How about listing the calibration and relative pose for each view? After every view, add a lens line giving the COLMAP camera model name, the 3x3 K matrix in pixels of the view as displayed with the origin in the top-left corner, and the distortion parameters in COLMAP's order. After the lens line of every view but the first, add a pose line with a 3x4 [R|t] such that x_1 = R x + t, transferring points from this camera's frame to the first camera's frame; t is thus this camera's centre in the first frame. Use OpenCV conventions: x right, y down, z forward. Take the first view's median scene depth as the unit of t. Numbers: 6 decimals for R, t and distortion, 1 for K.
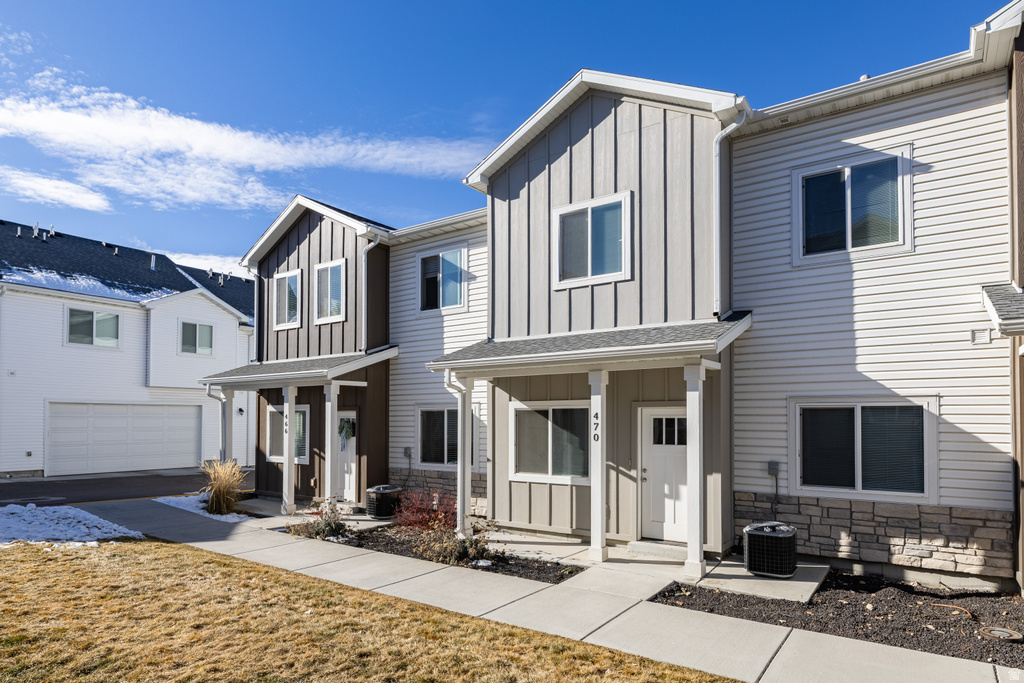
lens RADIAL K [[598.7, 0, 512.2], [0, 598.7, 411.7], [0, 0, 1]] dist [0.001658, -0.000510]
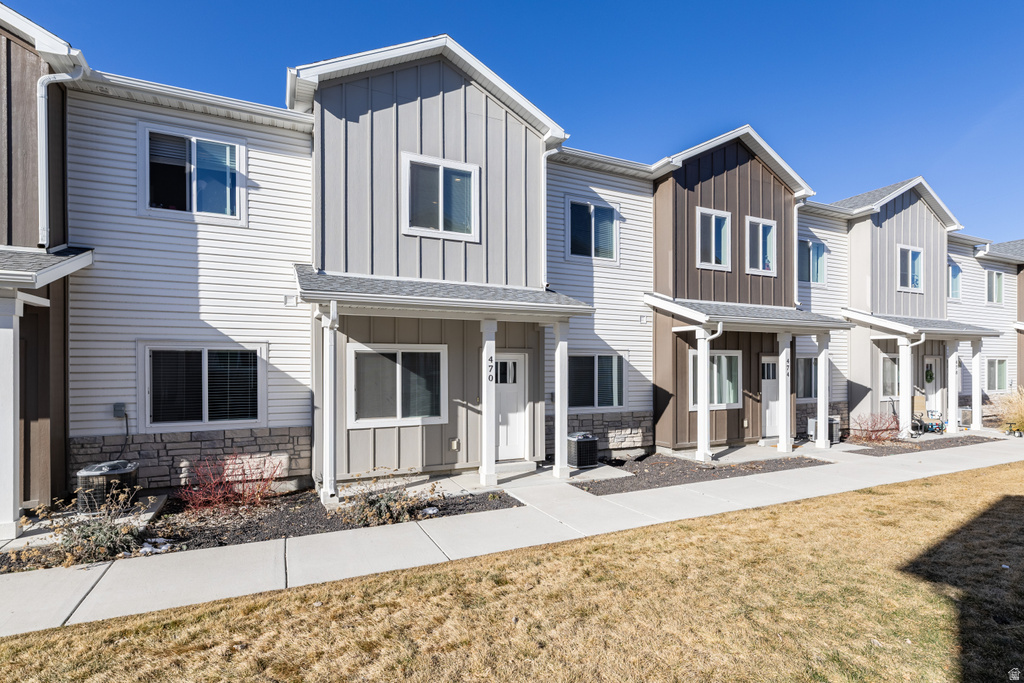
lens RADIAL K [[511.5, 0, 511.9], [0, 511.5, 366.4], [0, 0, 1]] dist [0.002327, 0.000405]
pose [[0.484080, -0.004130, 0.875014, -0.637059], [-0.015949, 0.999781, 0.013542, 0.004995], [-0.874878, -0.020511, 0.483908, 0.451447]]
